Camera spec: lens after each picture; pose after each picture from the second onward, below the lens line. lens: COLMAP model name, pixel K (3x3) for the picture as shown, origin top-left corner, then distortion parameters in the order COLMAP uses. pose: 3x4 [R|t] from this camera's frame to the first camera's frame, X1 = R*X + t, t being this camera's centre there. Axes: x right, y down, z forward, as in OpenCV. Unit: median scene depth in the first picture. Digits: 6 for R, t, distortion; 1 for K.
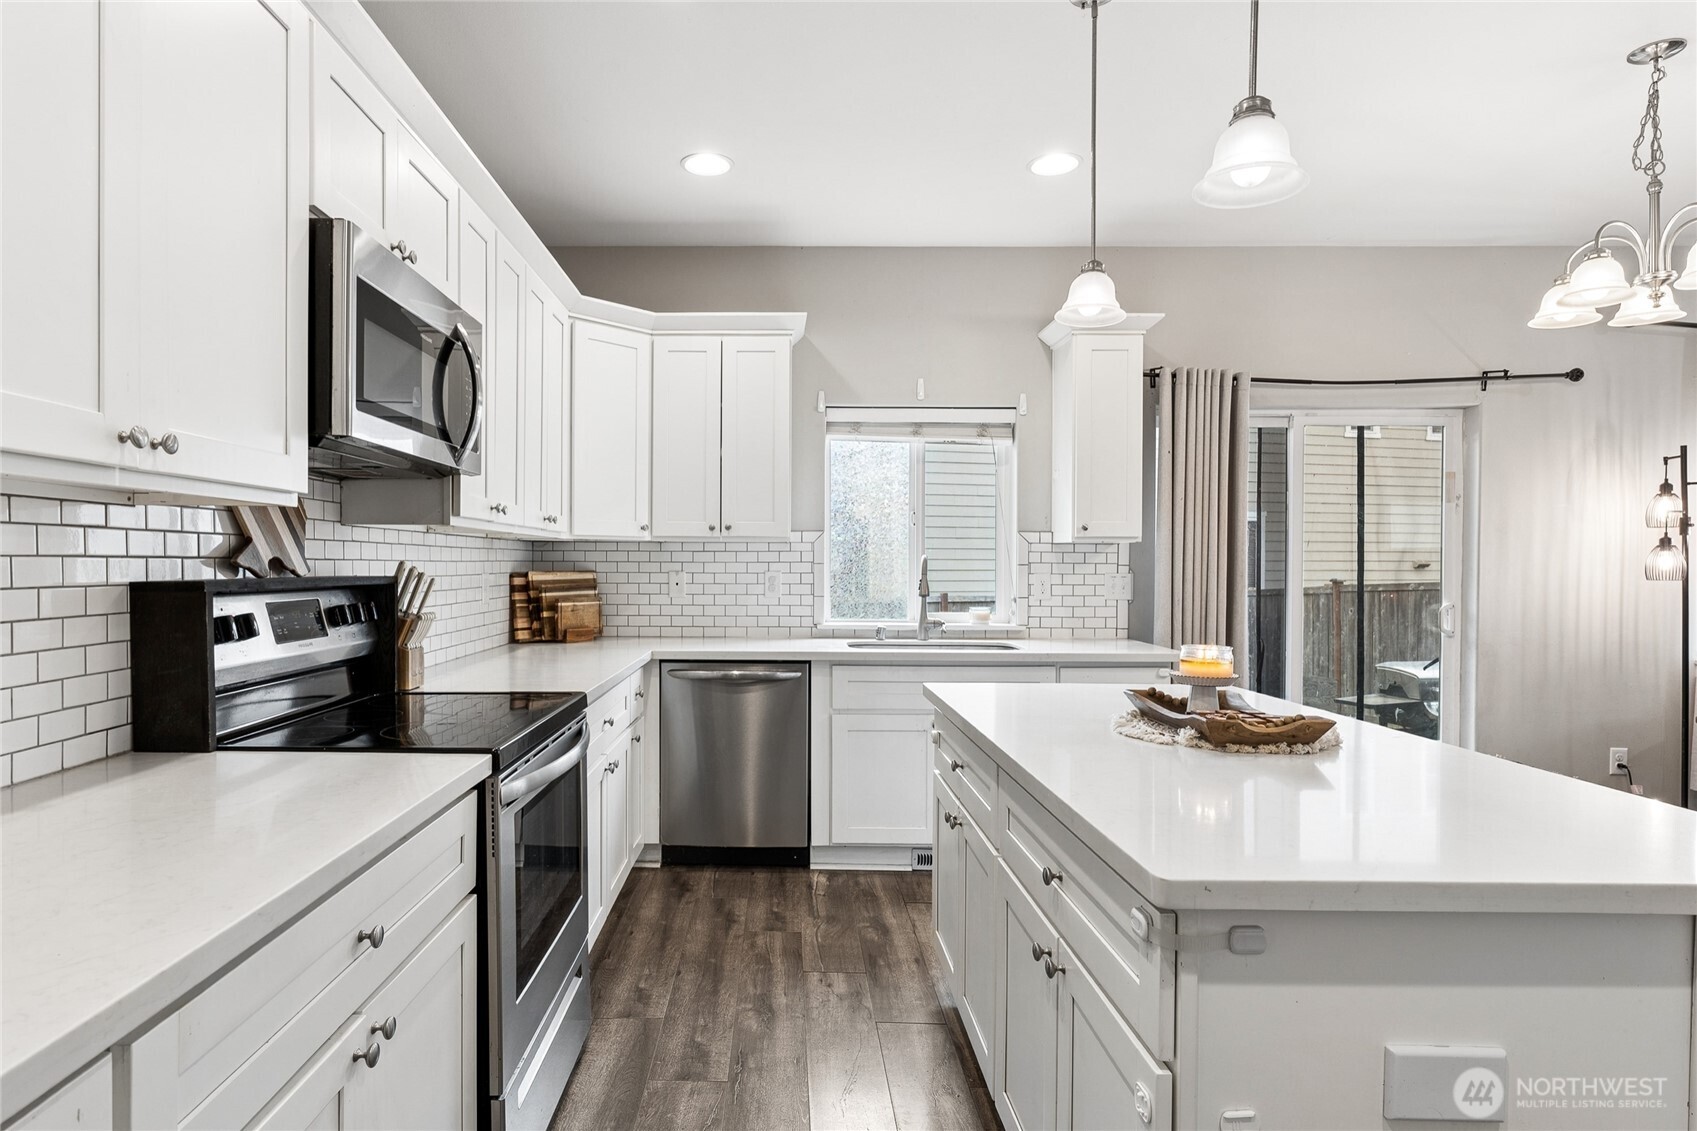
lens RADIAL K [[935.1, 0, 759.3], [0, 935.1, 572.2], [0, 0, 1]] dist [-0.006380, 0.002239]
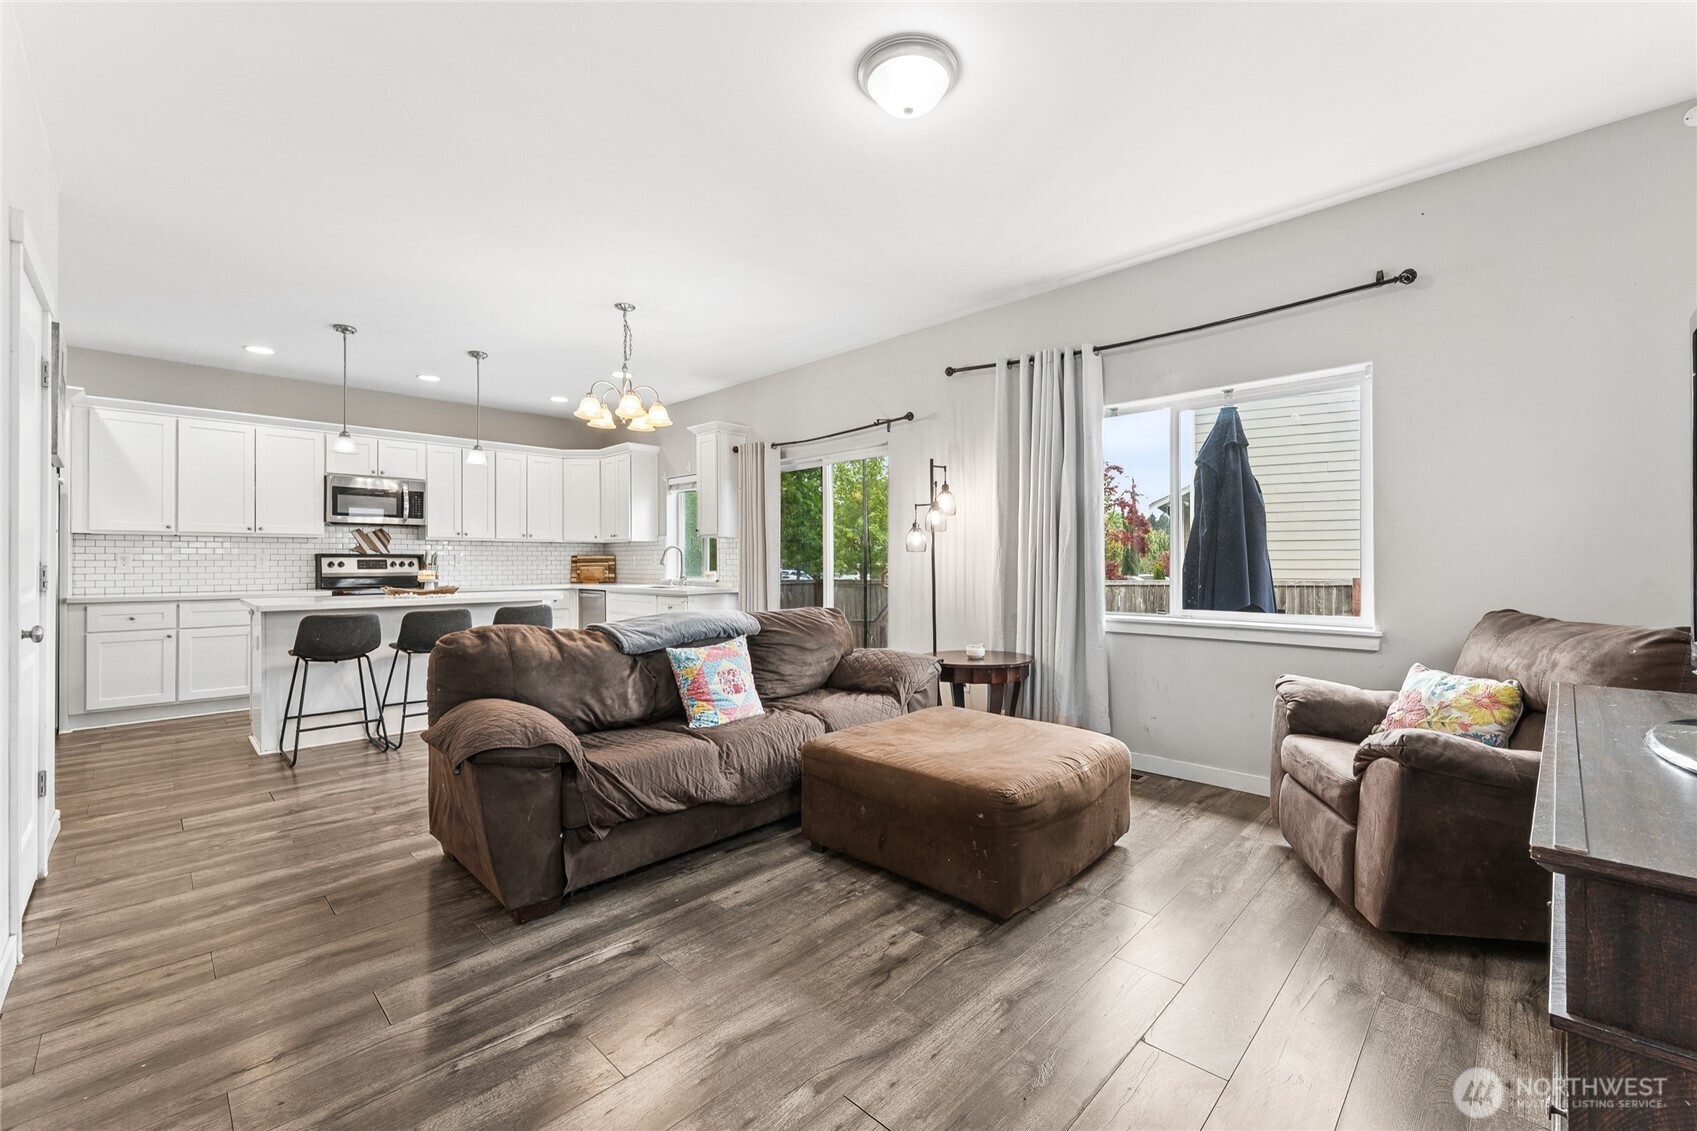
lens RADIAL K [[694.2, 0, 836.7], [0, 694.2, 560.5], [0, 0, 1]] dist [0.003641, -0.001907]
pose [[0.718282, -0.006902, -0.695718, 1.625208], [-0.001418, 0.999934, -0.011384, 0.035525], [0.695750, 0.009163, 0.718225, 0.118544]]
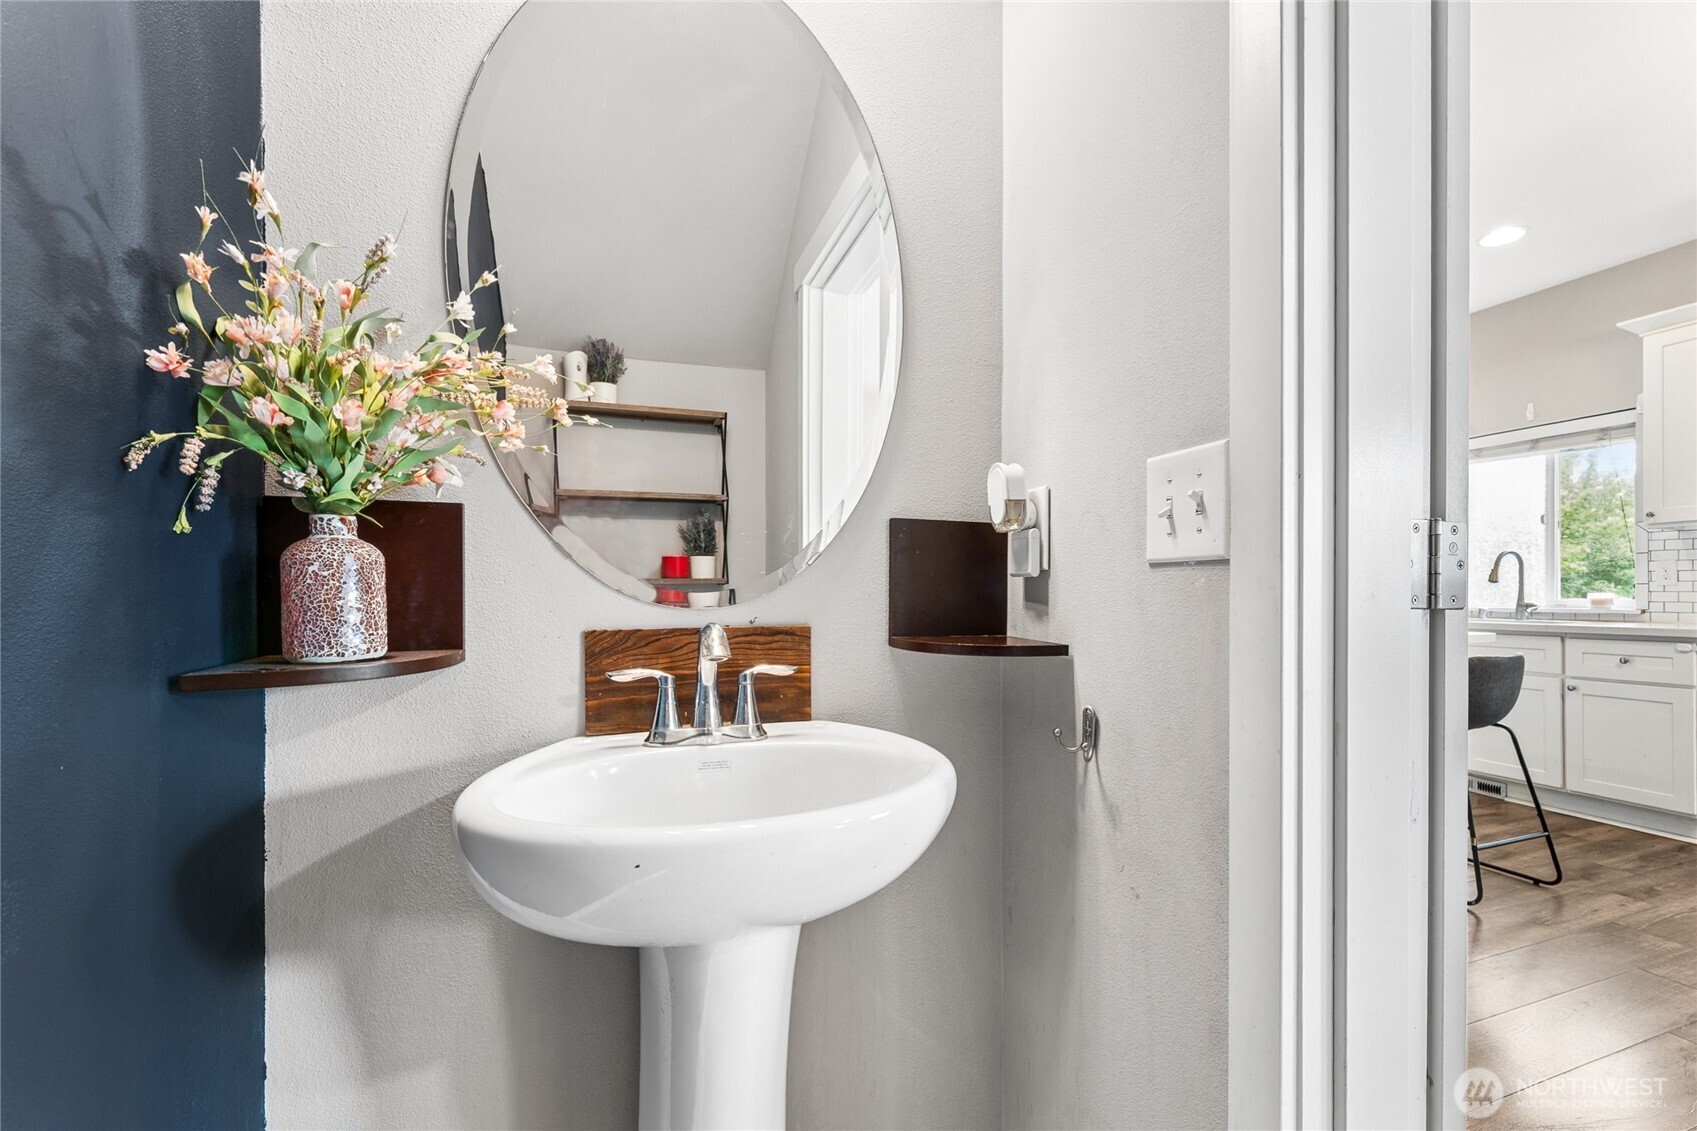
lens RADIAL K [[694.2, 0, 931.9], [0, 694.2, 597.7], [0, 0, 1]] dist [0.003641, -0.001907]
pose [[0.398679, 0.001651, -0.917089, 0.744998], [-0.005736, 0.999983, -0.000694, 0.052296], [0.917073, 0.005537, 0.398682, -0.066180]]
